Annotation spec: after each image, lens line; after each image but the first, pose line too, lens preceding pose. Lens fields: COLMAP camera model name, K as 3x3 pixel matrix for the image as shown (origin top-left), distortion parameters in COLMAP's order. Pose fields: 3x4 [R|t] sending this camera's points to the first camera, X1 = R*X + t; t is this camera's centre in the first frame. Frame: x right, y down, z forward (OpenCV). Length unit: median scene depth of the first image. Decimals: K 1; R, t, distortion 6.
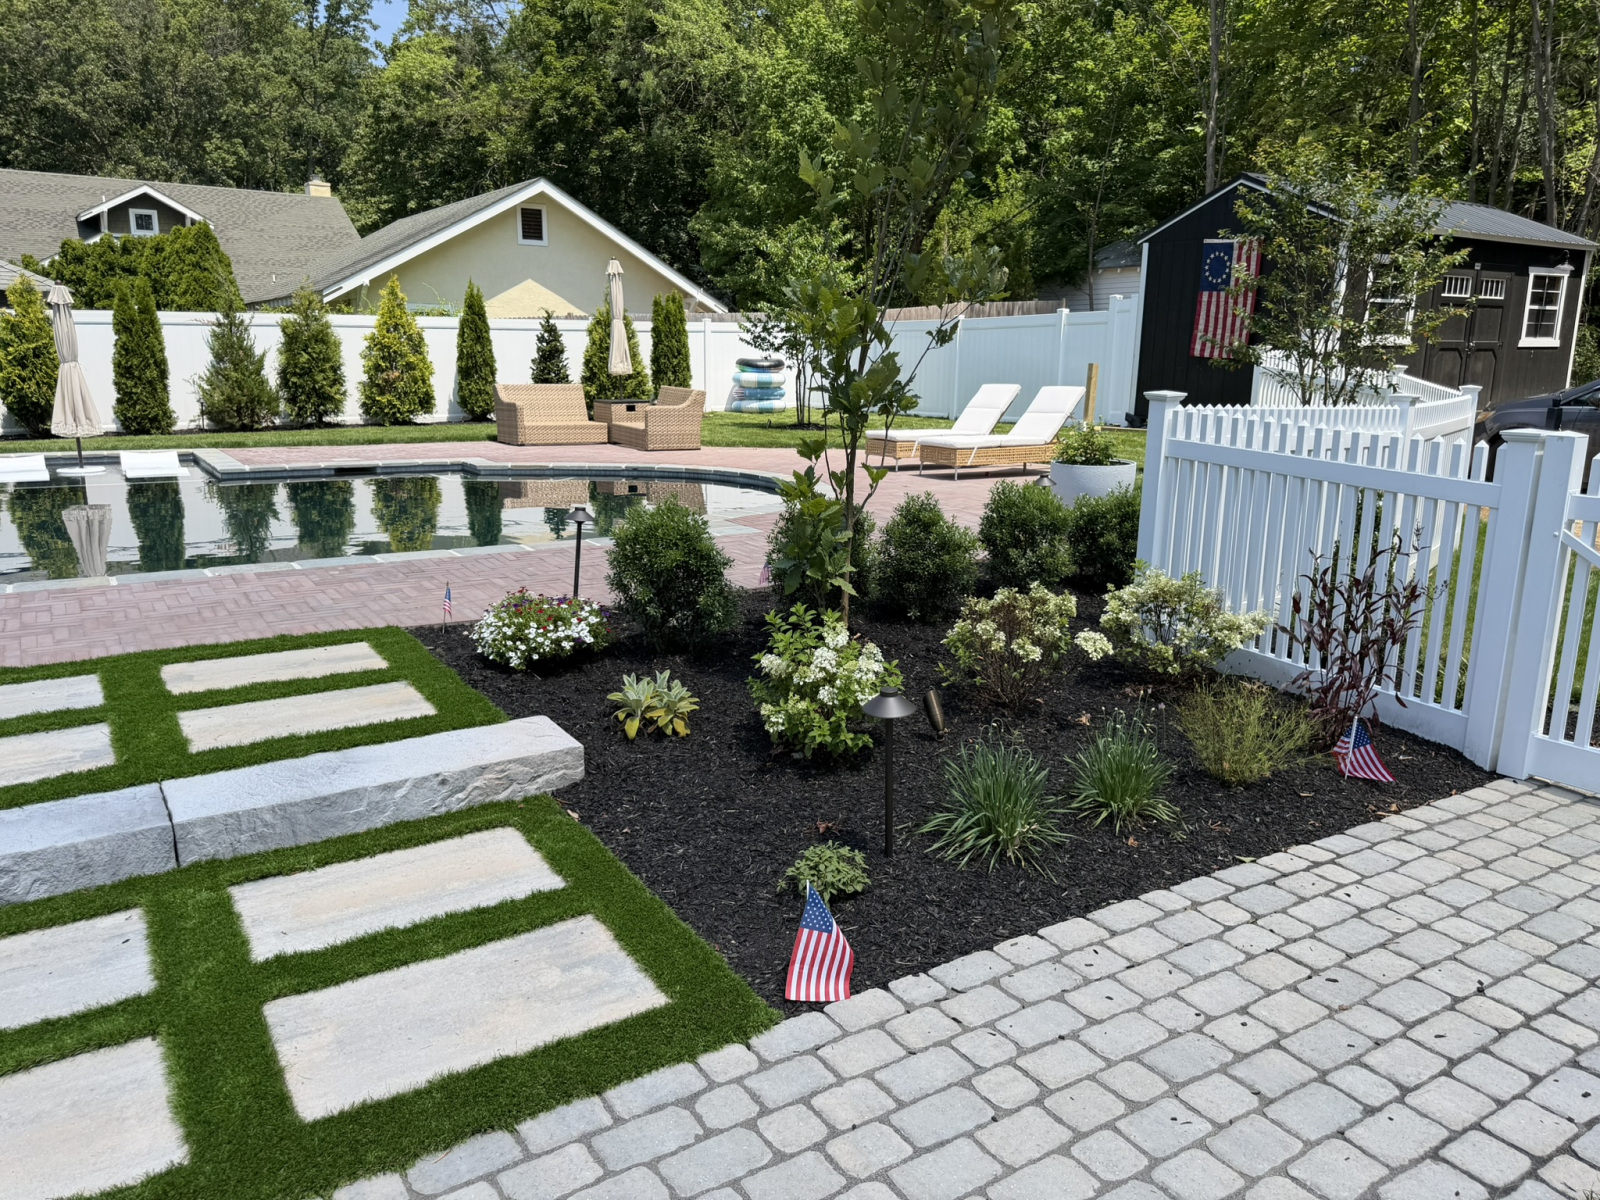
lens RADIAL K [[1133.0, 0, 804.2], [0, 1133.0, 601.5], [0, 0, 1]] dist [0.070641, -0.085584]
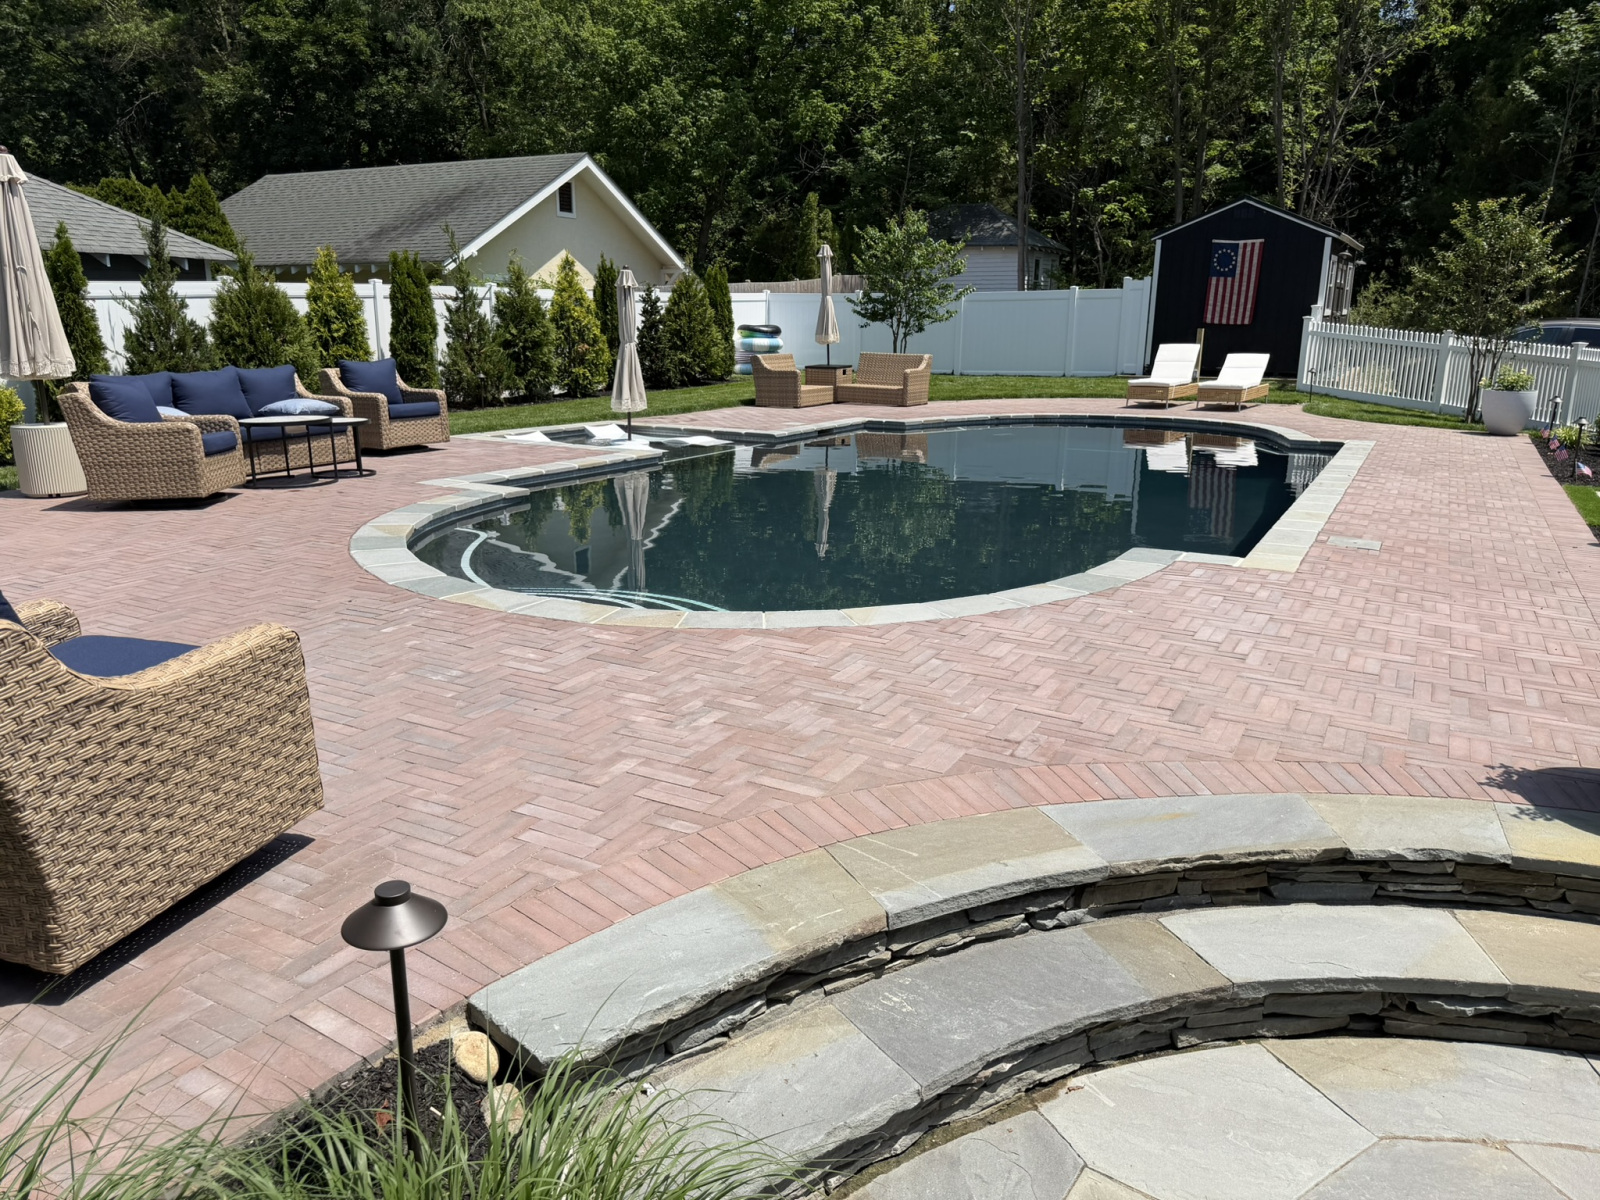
lens RADIAL K [[1131.7, 0, 804.0], [0, 1131.7, 604.9], [0, 0, 1]] dist [0.068702, -0.081926]
pose [[0.881737, -0.120882, 0.455990, -0.795577], [0.103953, 0.992639, 0.062135, -0.009224], [-0.460145, -0.007385, 0.887813, -0.024099]]
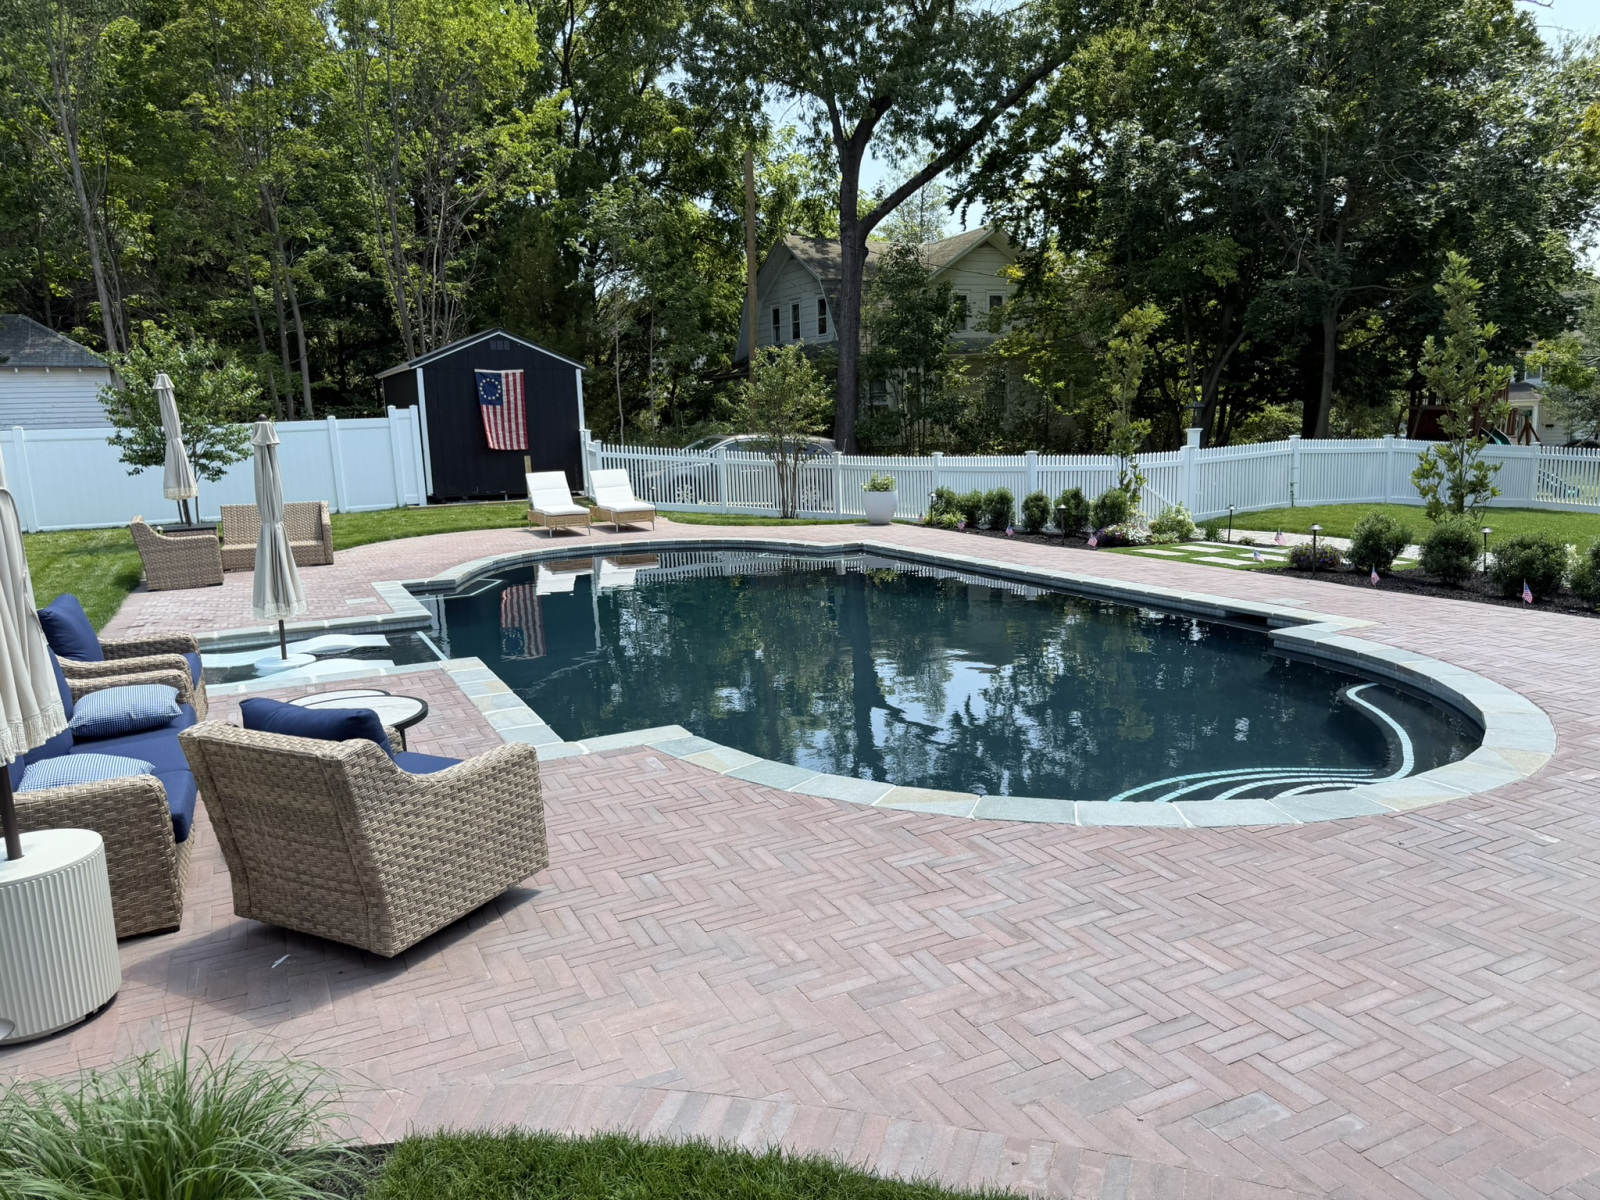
lens RADIAL K [[1117.9, 0, 803.6], [0, 1117.9, 630.7], [0, 0, 1]] dist [0.103227, -0.140341]
pose [[0.125675, -0.203636, 0.970947, -1.047525], [0.245707, 0.954603, 0.168405, -0.140830], [-0.961163, 0.217404, 0.170005, 0.435605]]
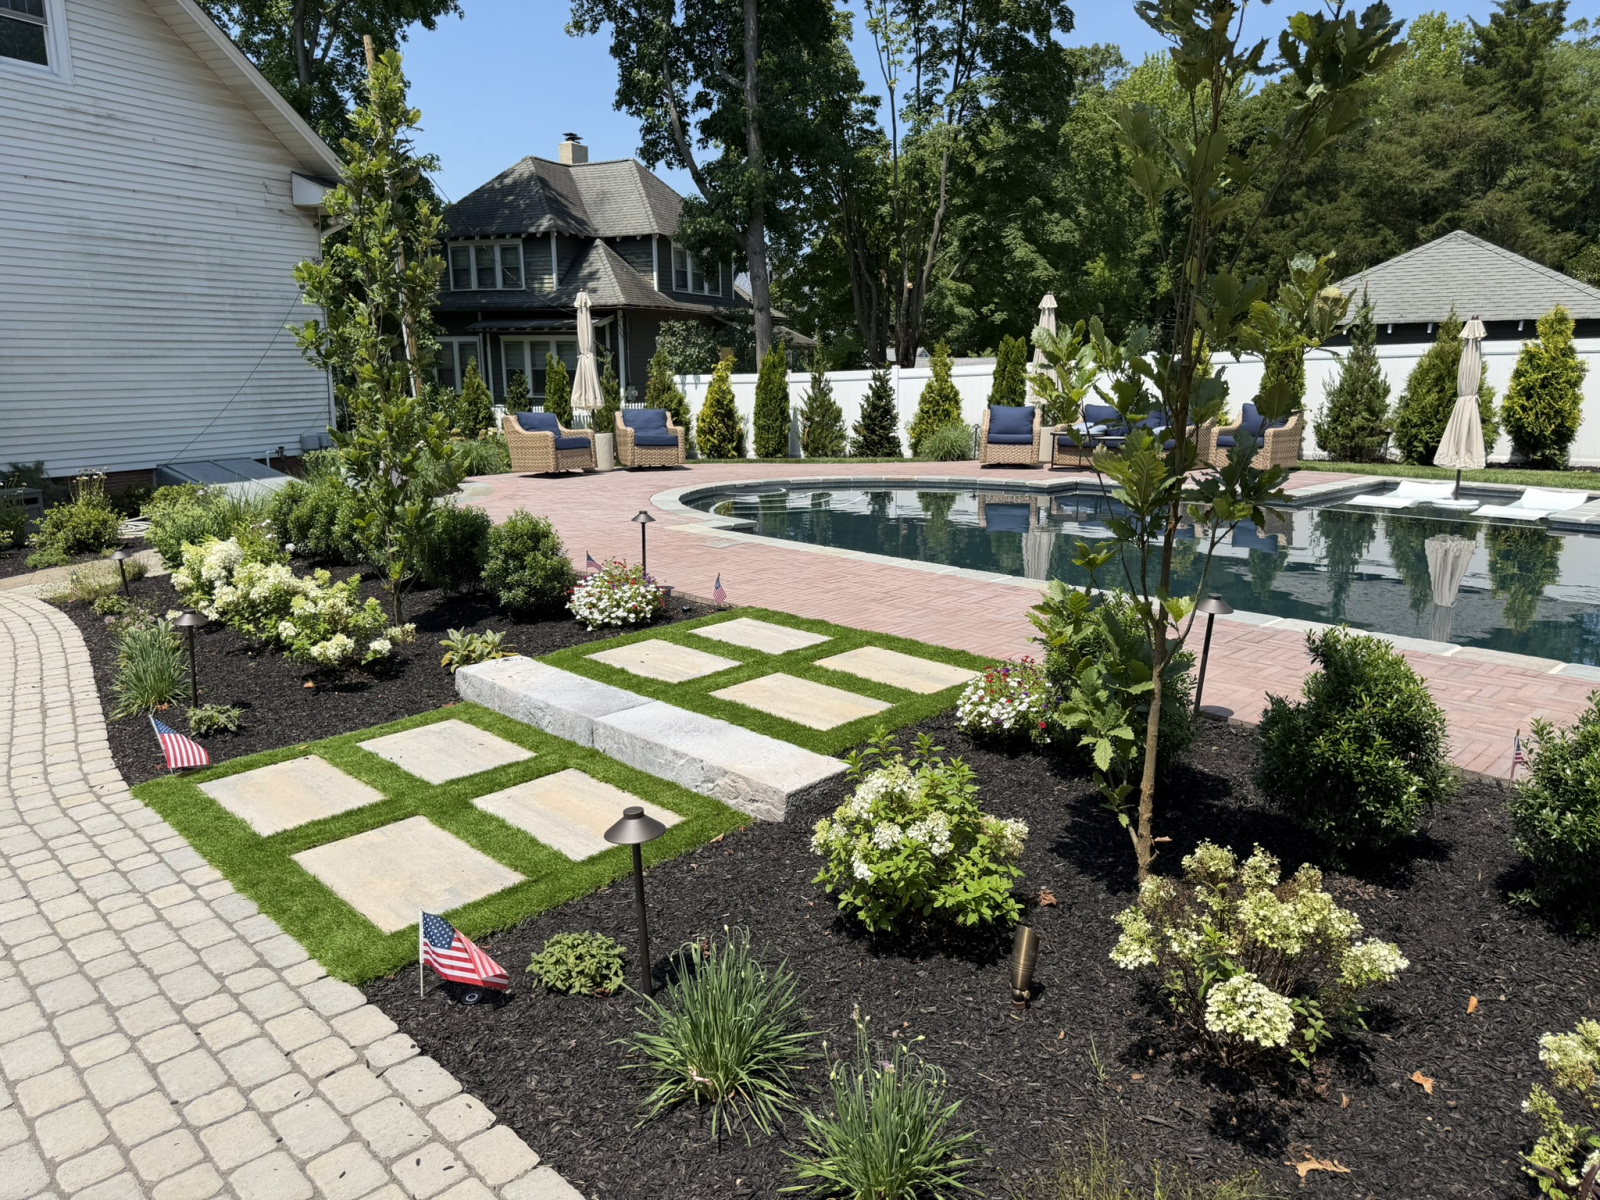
lens RADIAL K [[1131.7, 0, 804.0], [0, 1131.7, 604.9], [0, 0, 1]] dist [0.068702, -0.081926]
pose [[0.191973, 0.190402, -0.962753, 0.200014], [-0.201415, 0.967761, 0.151231, -0.051542], [0.960510, 0.164880, 0.224133, 0.192566]]
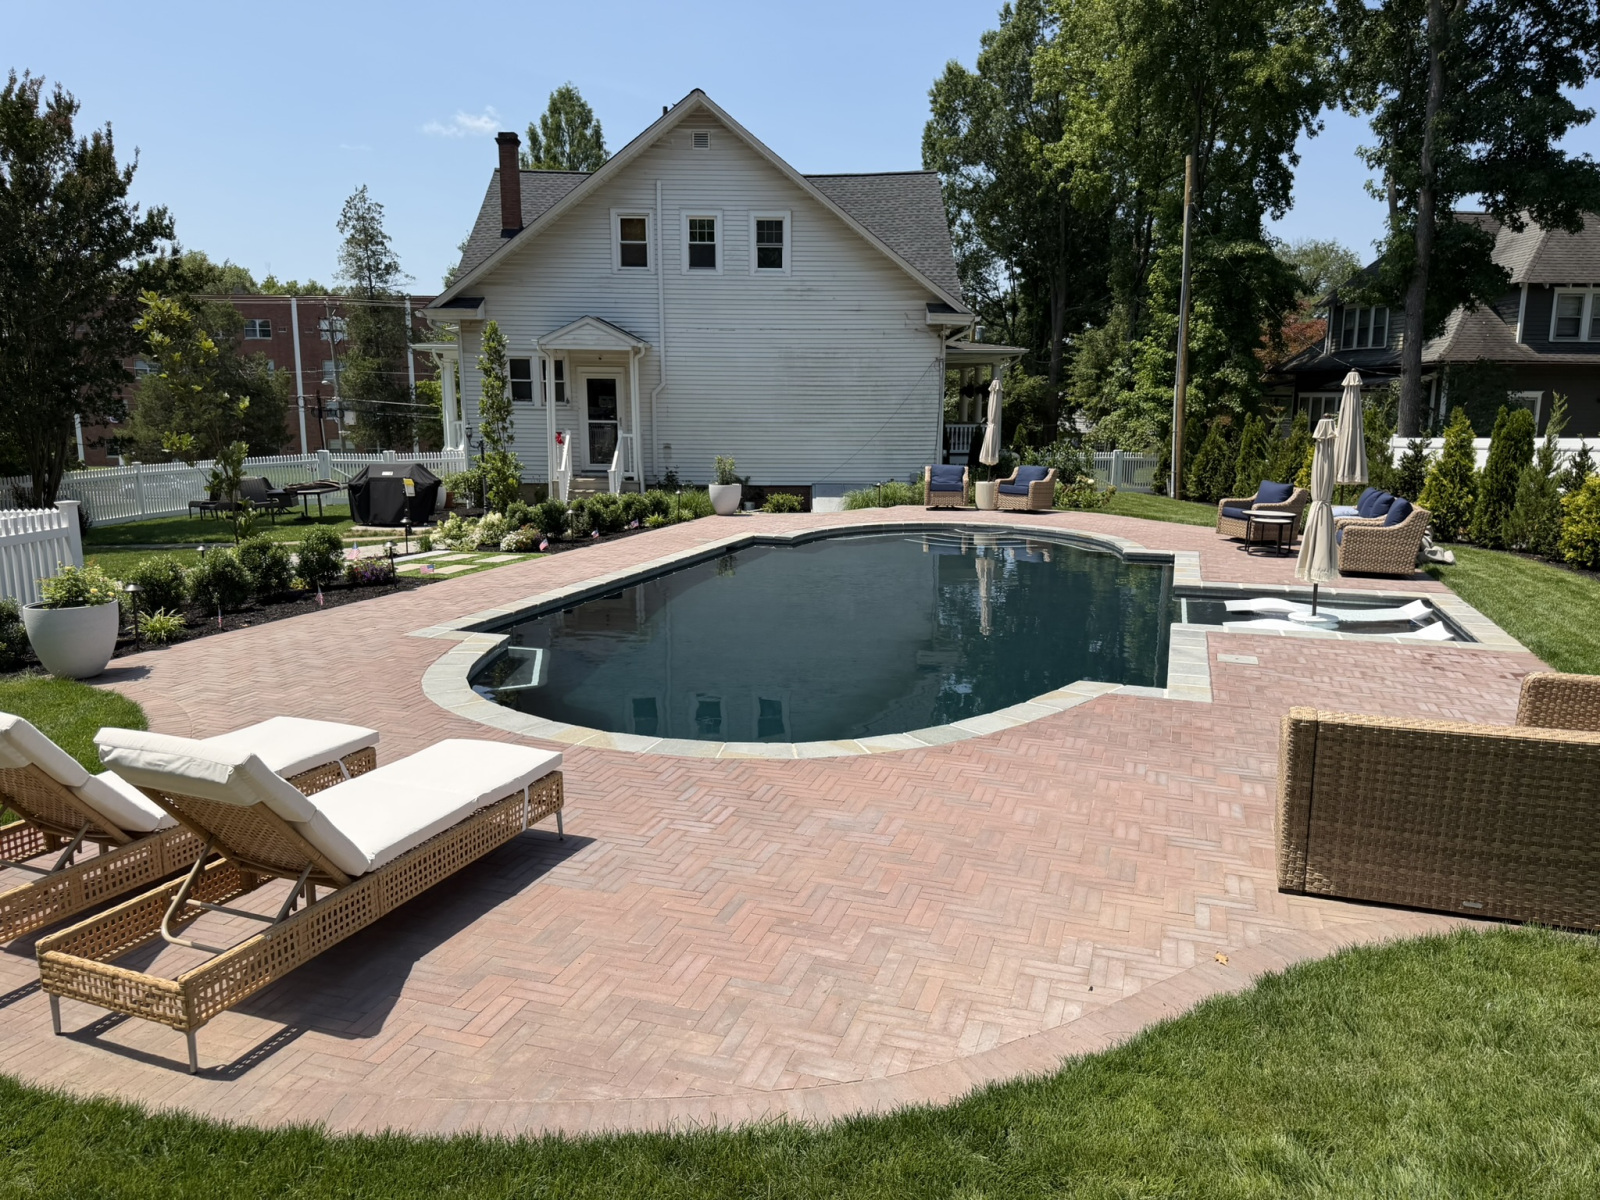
lens RADIAL K [[1135.2, 0, 799.6], [0, 1135.2, 601.8], [0, 0, 1]] dist [0.060061, -0.074109]
pose [[-0.785163, 0.093015, -0.612264, 0.193052], [-0.143002, 0.934706, 0.325385, -0.291320], [0.602553, 0.343035, -0.720595, 1.130579]]
